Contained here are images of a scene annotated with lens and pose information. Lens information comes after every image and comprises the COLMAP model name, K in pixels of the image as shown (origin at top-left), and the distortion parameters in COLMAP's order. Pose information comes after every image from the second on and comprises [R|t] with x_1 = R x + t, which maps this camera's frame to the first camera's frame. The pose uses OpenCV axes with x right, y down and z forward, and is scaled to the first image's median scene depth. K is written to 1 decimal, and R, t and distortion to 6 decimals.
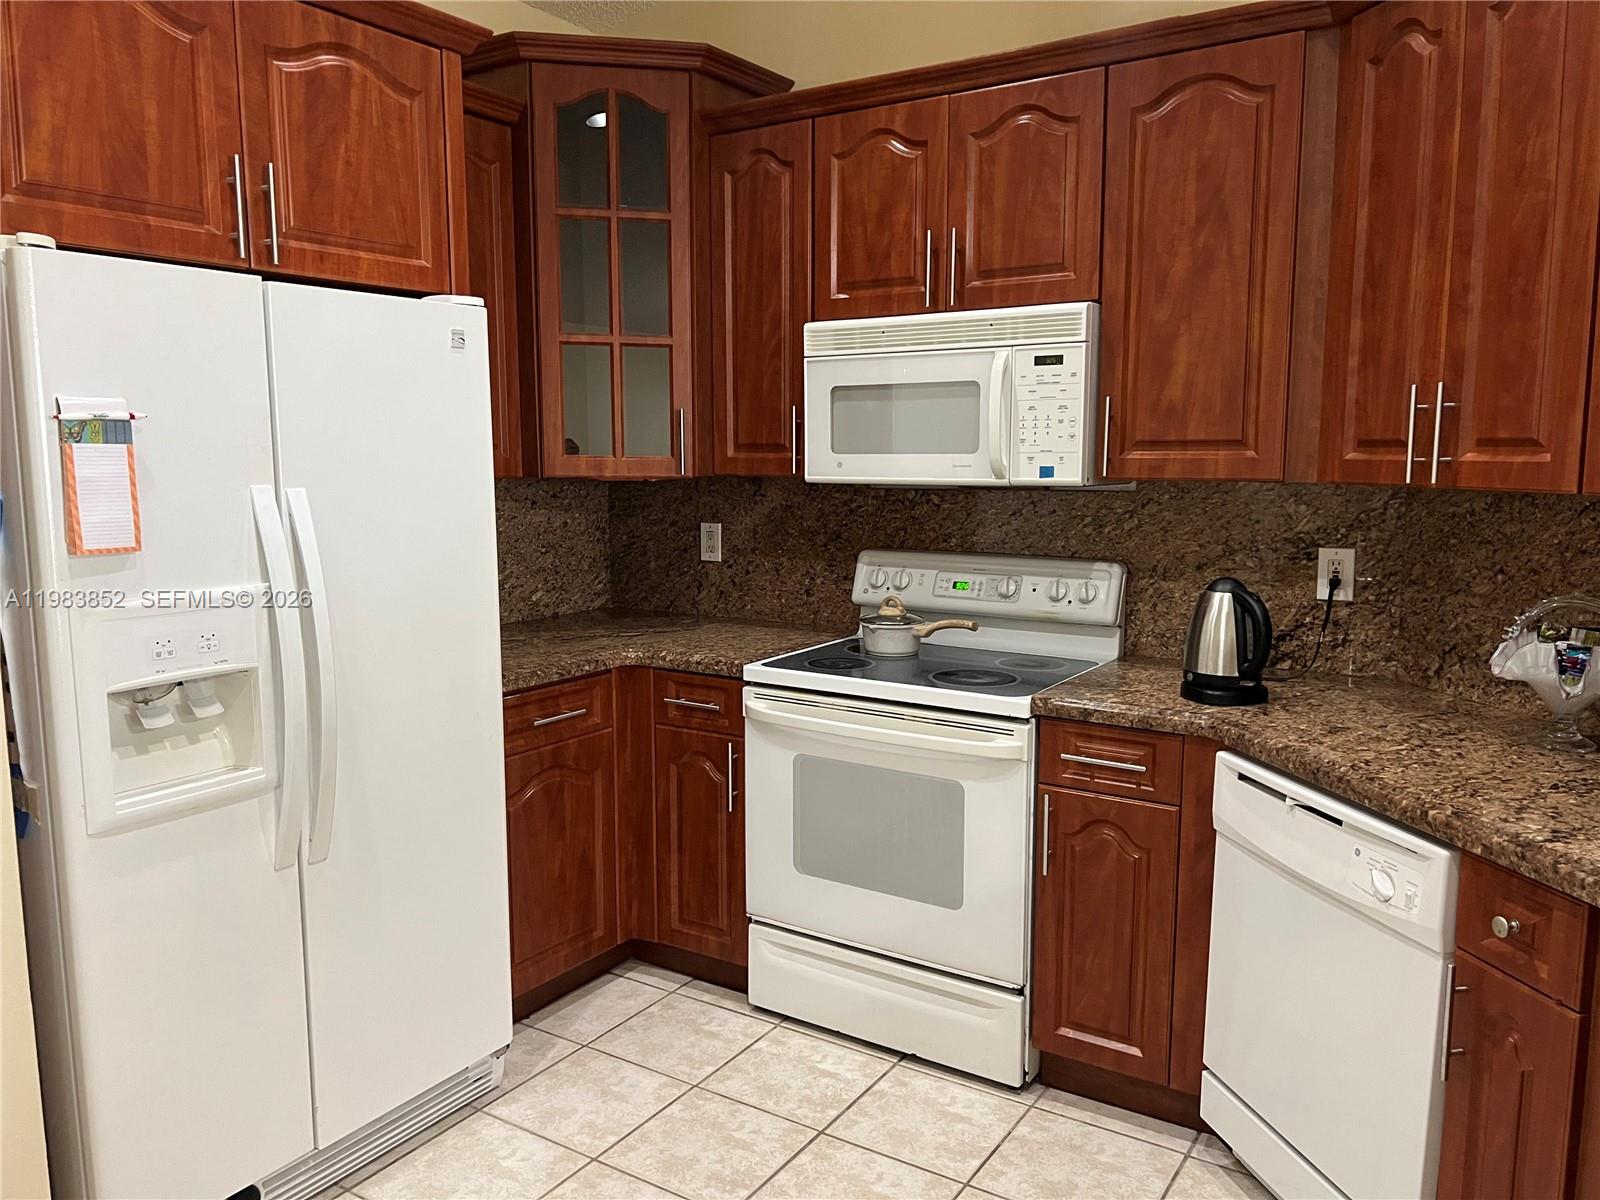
lens RADIAL K [[1209.1, 0, 804.3], [0, 1209.1, 601.2], [0, 0, 1]] dist [0.074043, -0.074035]
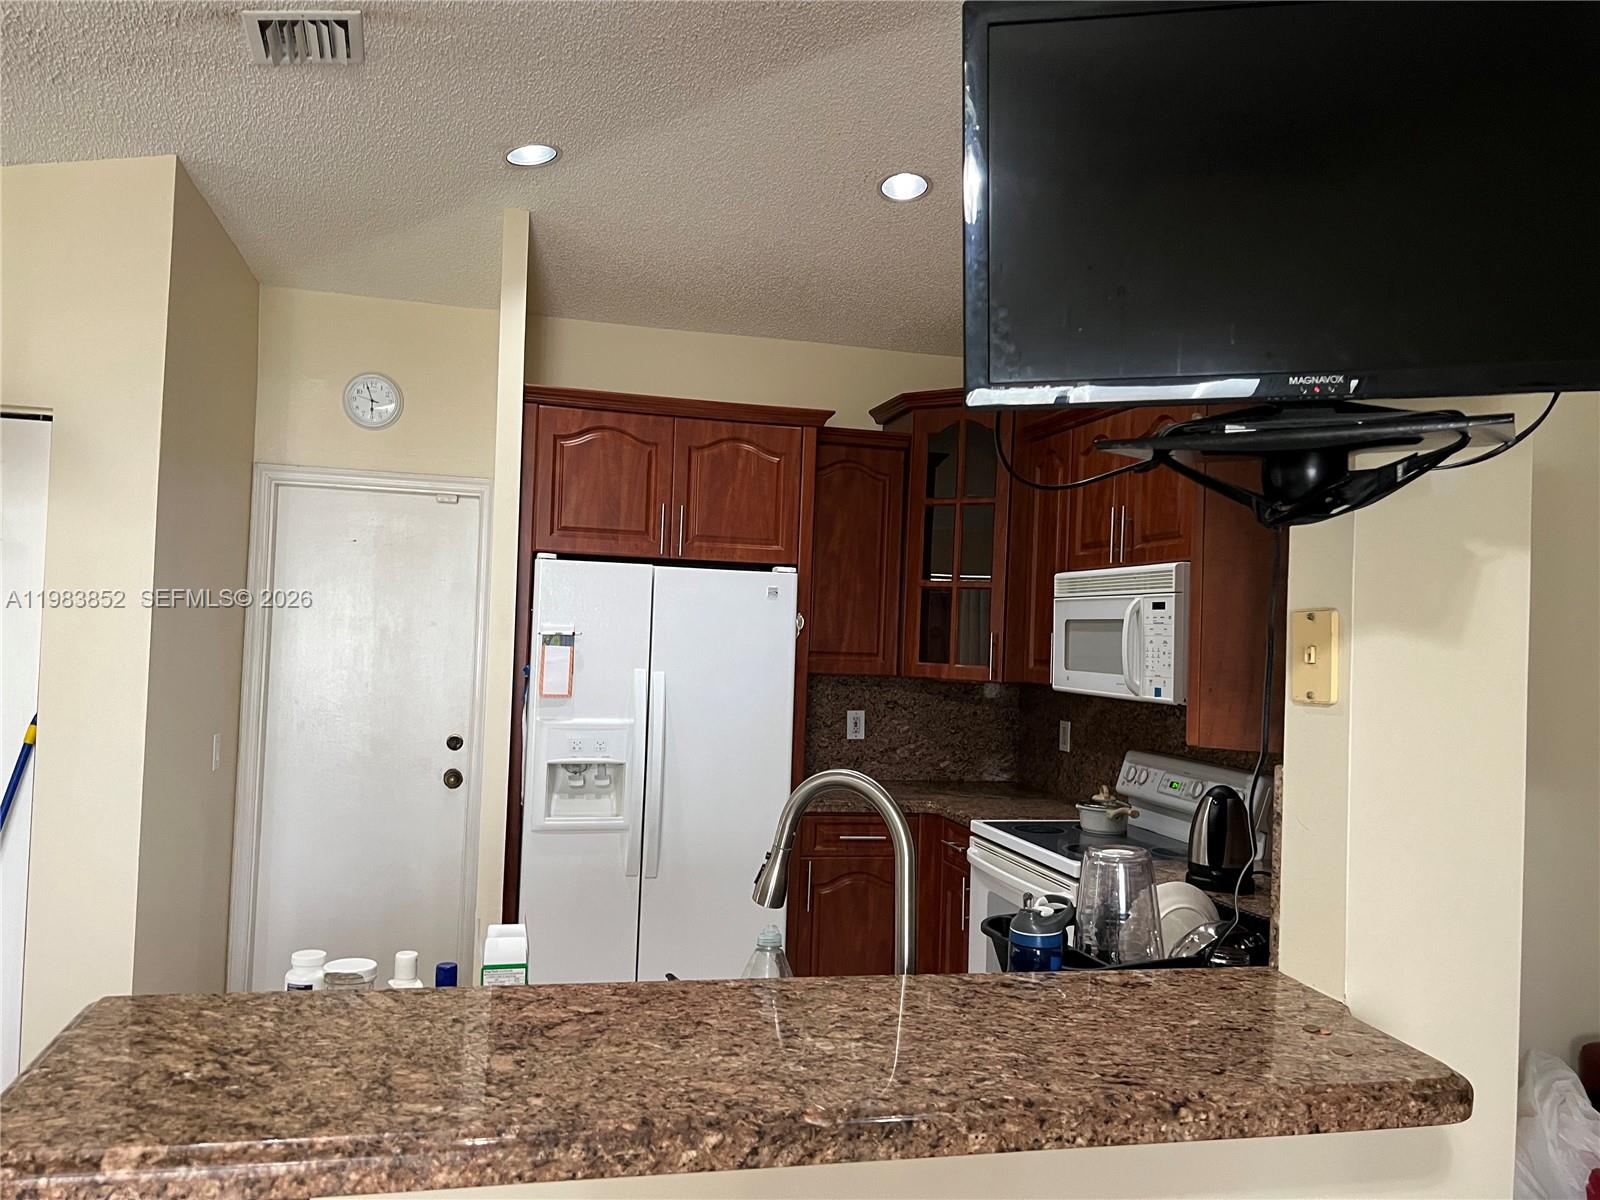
lens RADIAL K [[1209.1, 0, 796.9], [0, 1209.1, 587.1], [0, 0, 1]] dist [0.074043, -0.074035]
pose [[0.733824, 0.002543, -0.679335, 0.760914], [-0.124216, 0.983636, -0.130498, -0.002216], [0.667886, 0.180147, 0.722132, -0.178183]]
